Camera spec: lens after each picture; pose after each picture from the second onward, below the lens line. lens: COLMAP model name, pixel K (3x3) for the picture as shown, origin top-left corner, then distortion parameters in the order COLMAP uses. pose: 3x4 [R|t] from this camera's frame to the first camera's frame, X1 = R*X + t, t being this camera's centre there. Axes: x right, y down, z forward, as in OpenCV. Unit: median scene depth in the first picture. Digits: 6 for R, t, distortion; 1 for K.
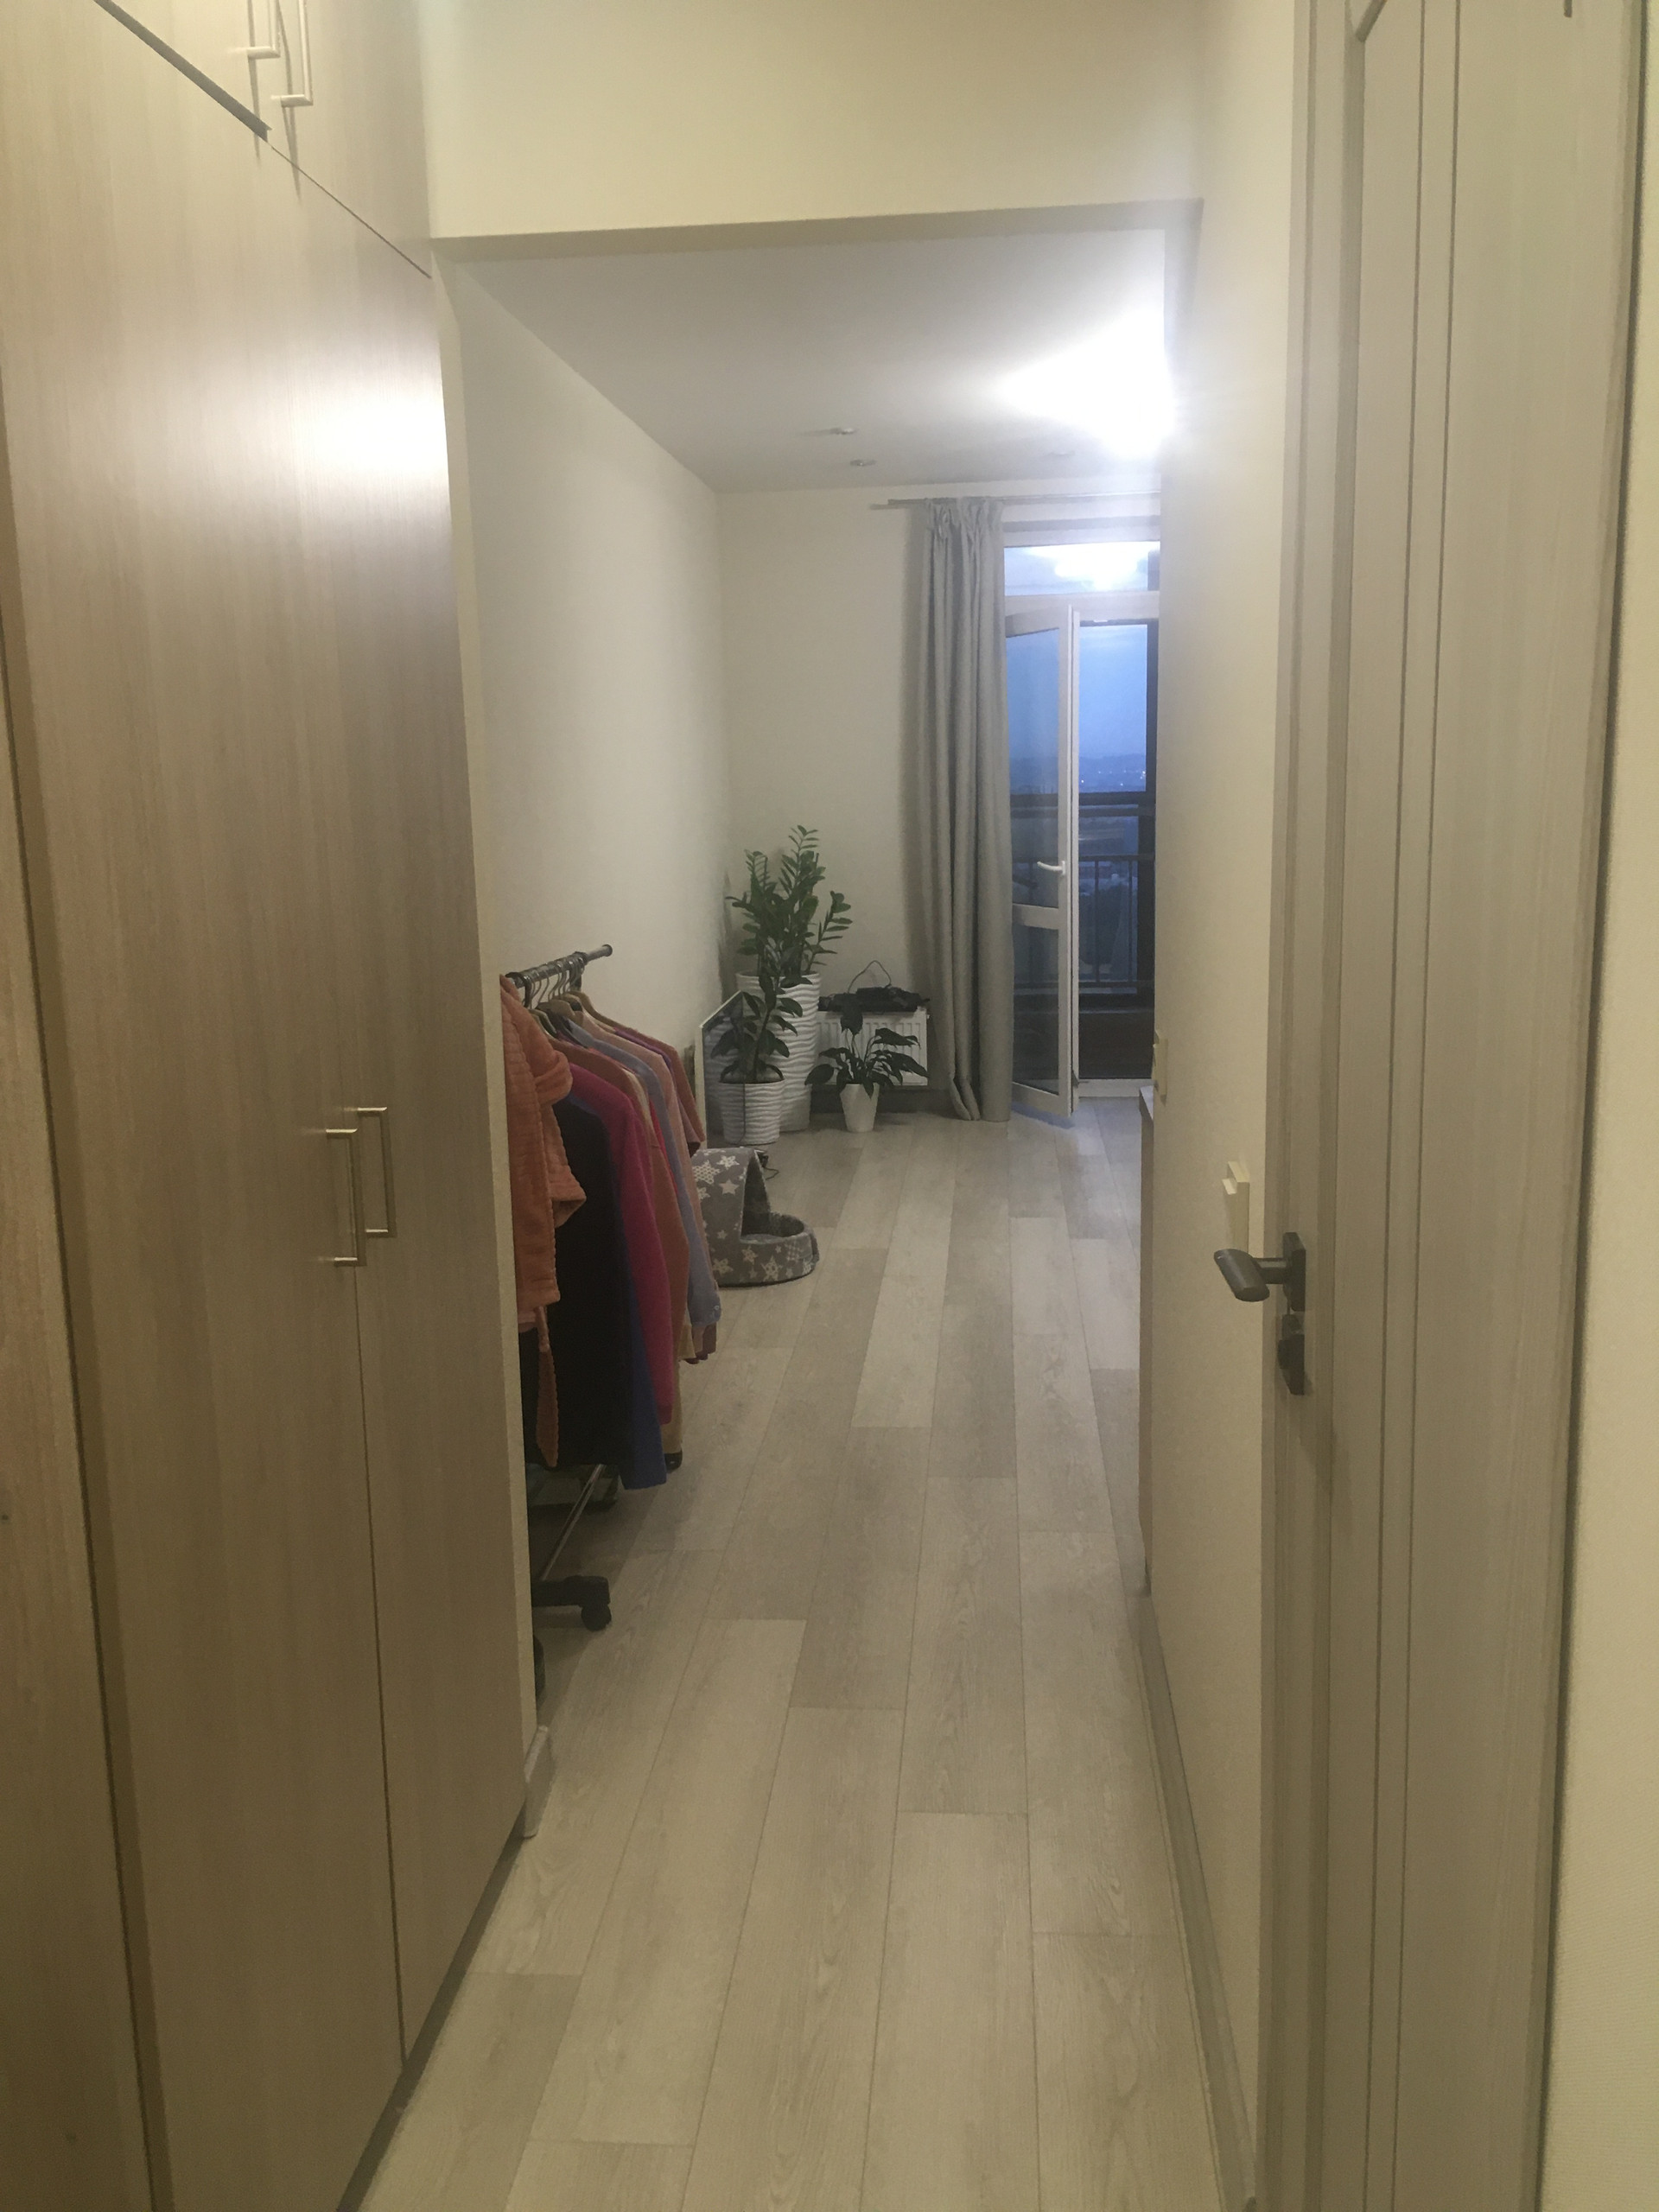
lens RADIAL K [[1876.7, 0, 828.5], [0, 1876.7, 1099.7], [0, 0, 1]] dist [0.086196, -0.067385]
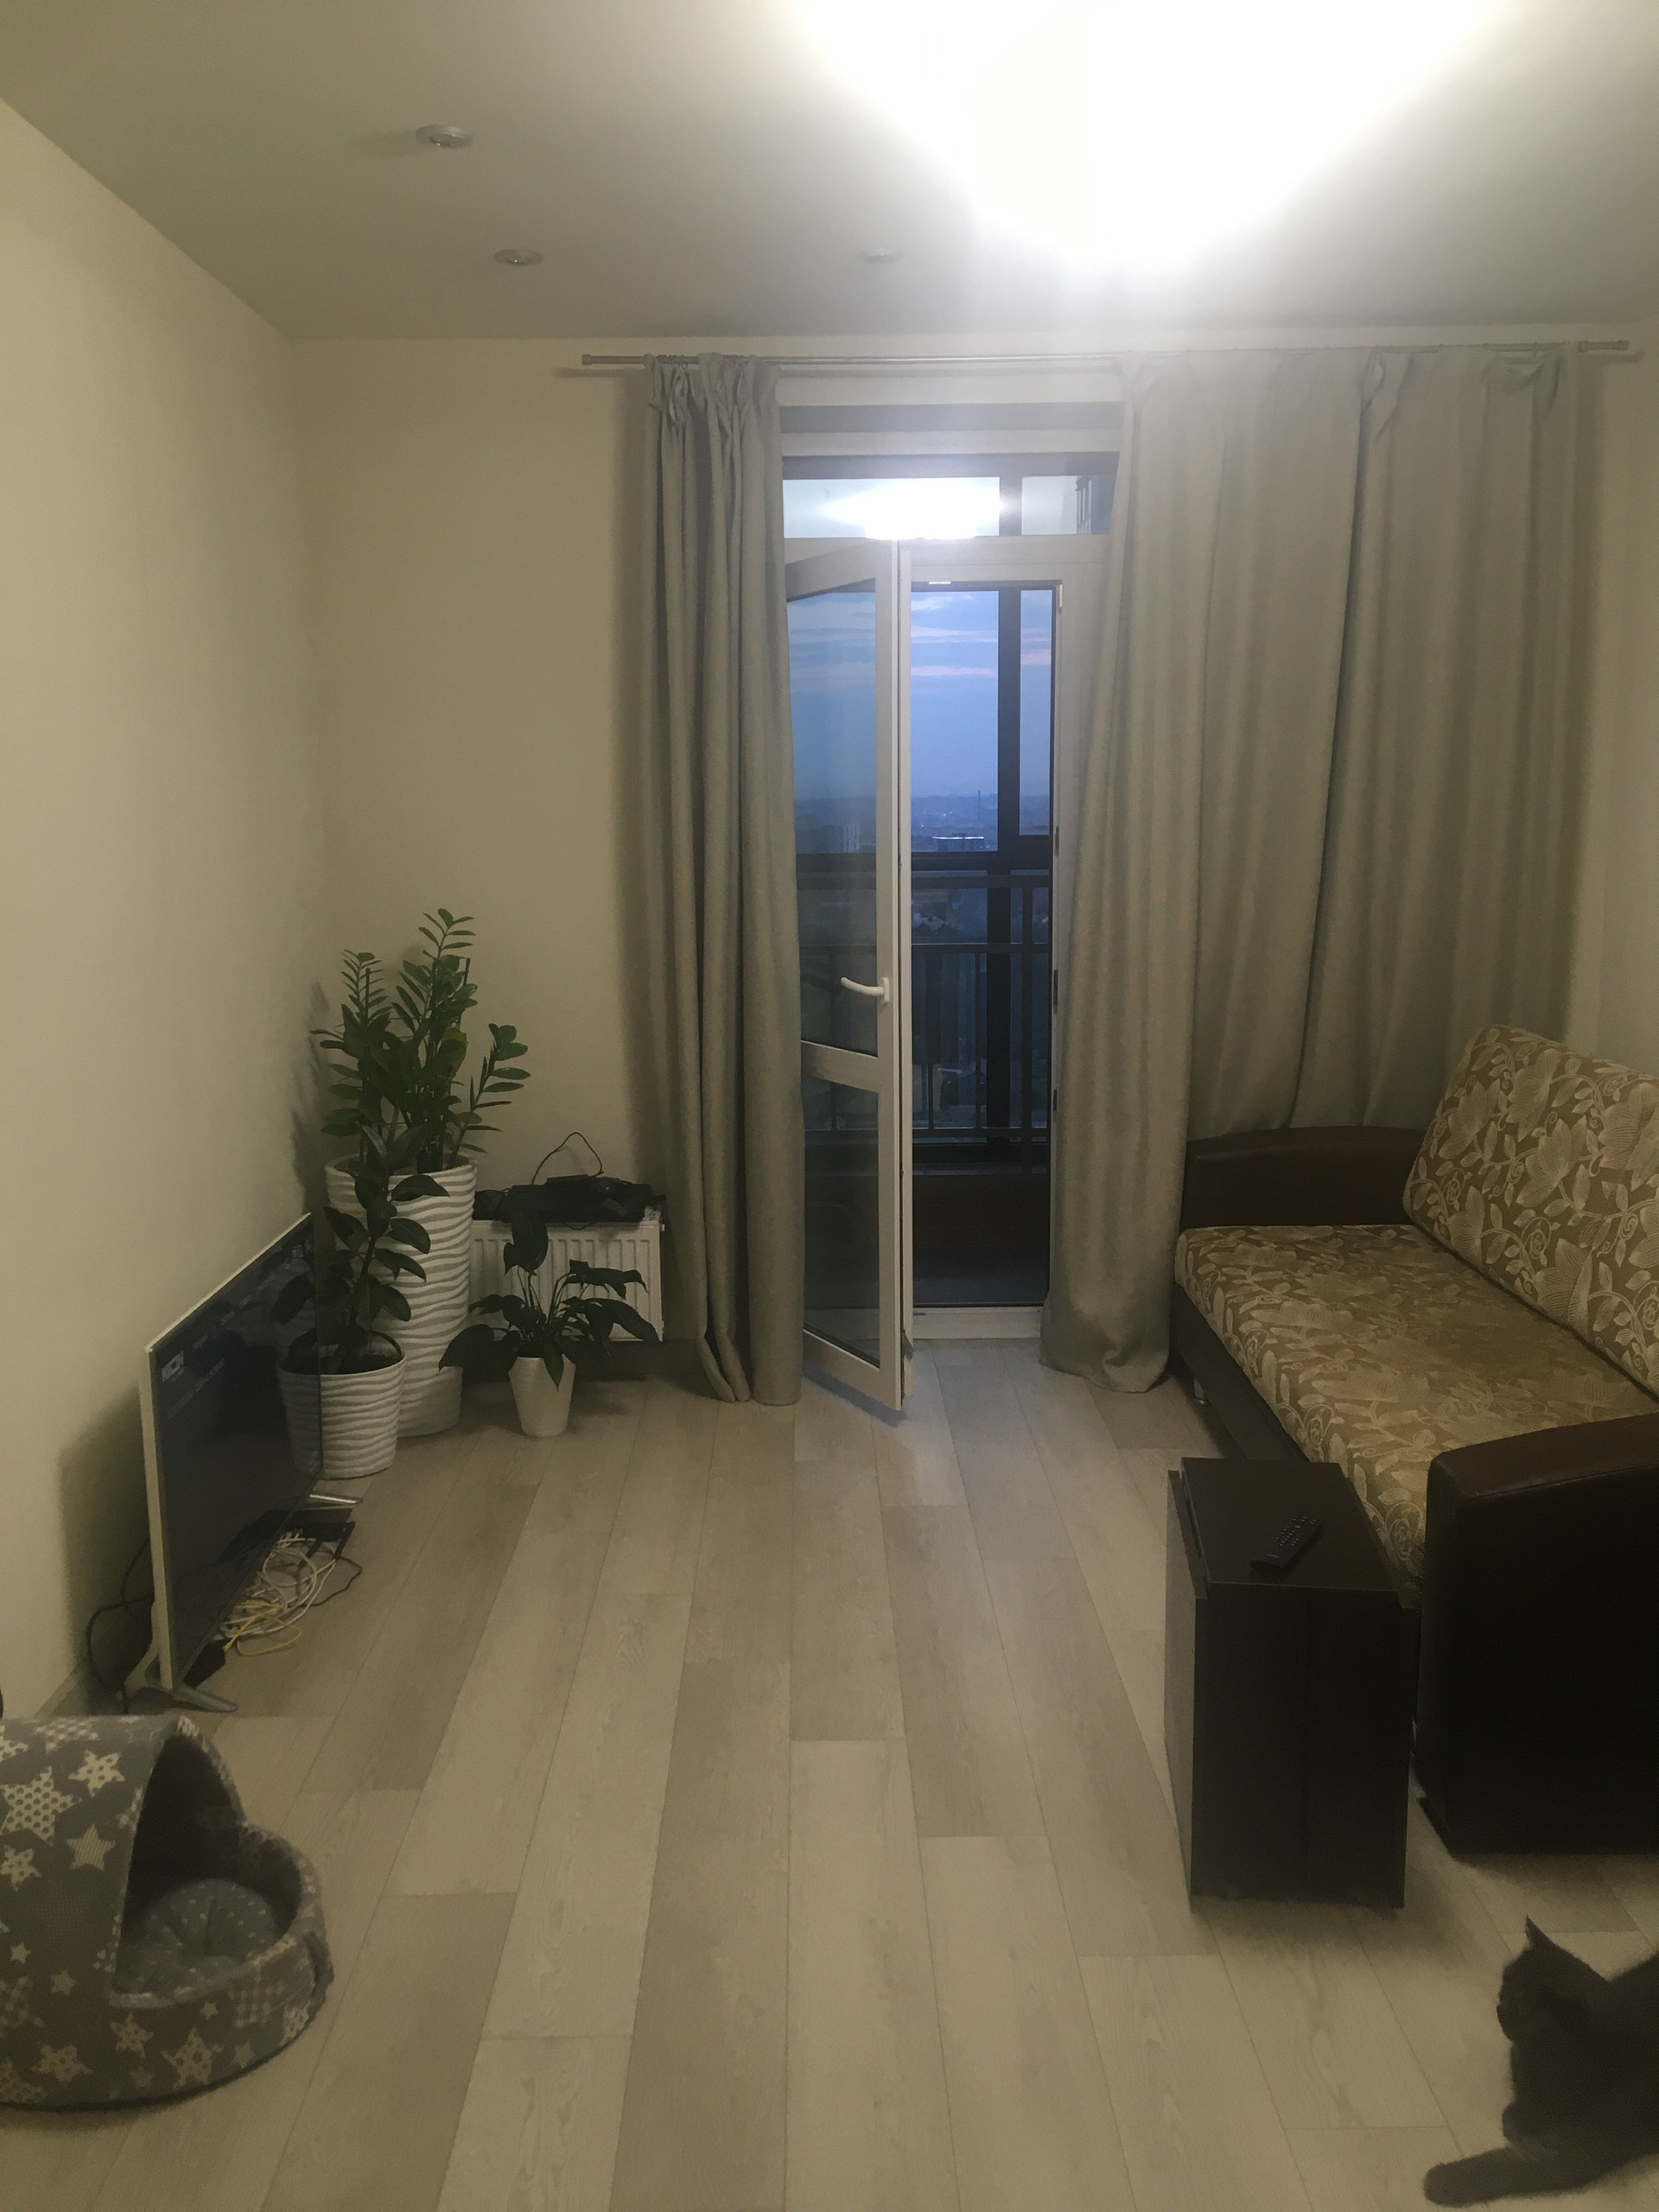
lens RADIAL K [[1855.5, 0, 799.7], [0, 1855.5, 1110.4], [0, 0, 1]] dist [0.090273, -0.004185]
pose [[0.996149, -0.004929, 0.087543, 0.046159], [0.005941, 0.999918, -0.011311, -0.077011], [-0.087480, 0.011787, 0.996097, 0.416466]]
